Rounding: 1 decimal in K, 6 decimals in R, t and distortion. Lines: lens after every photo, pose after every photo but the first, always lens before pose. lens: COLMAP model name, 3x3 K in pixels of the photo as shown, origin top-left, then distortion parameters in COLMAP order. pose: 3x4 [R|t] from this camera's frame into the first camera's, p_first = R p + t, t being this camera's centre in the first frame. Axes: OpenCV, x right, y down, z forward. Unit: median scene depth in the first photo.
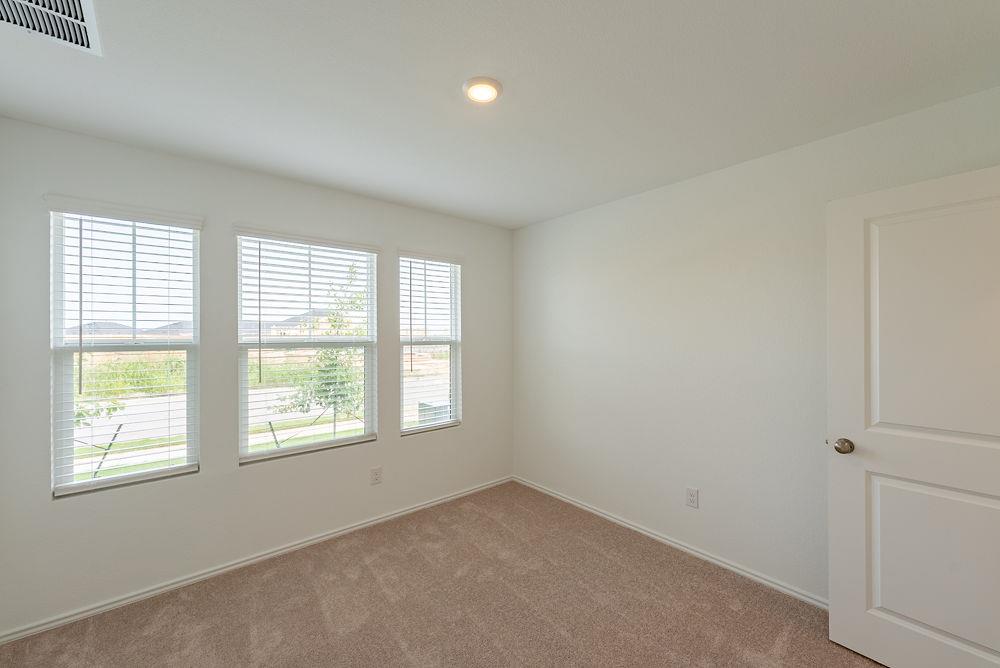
lens RADIAL K [[416.5, 0, 500.0], [0, 416.5, 334.0], [0, 0, 1]] dist [0.021324, -0.000261]
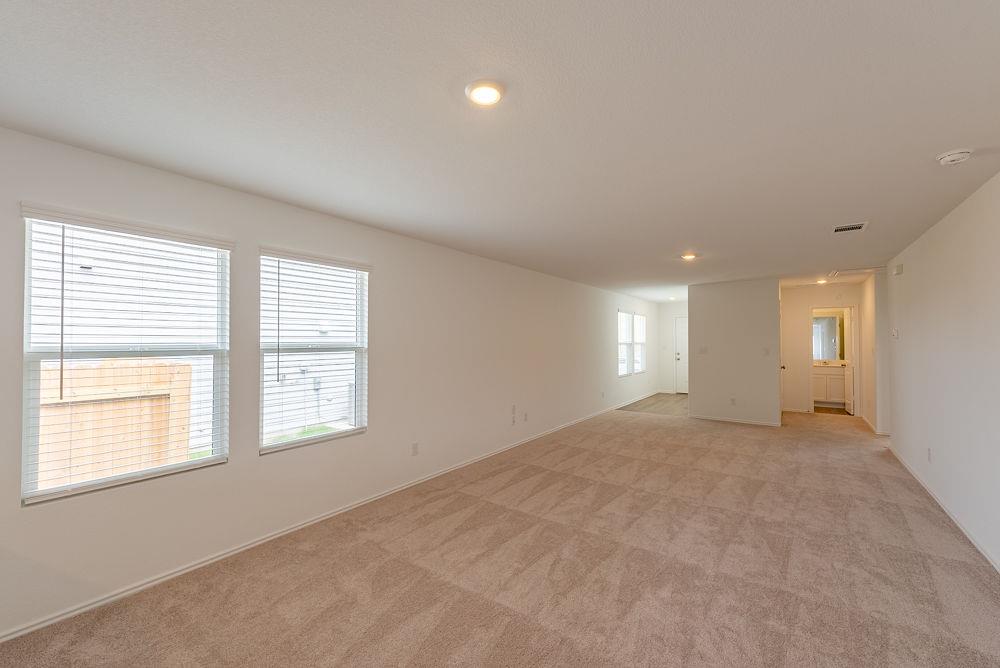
lens RADIAL K [[400.0, 0, 500.0], [0, 400.0, 334.0], [0, 0, 1]] dist [-0.000913, -0.000206]
pose [[0.970906, 0.007846, 0.239331, -0.196922], [-0.003726, 0.999837, -0.017660, -0.001307], [-0.239431, 0.016254, 0.970777, -0.168871]]
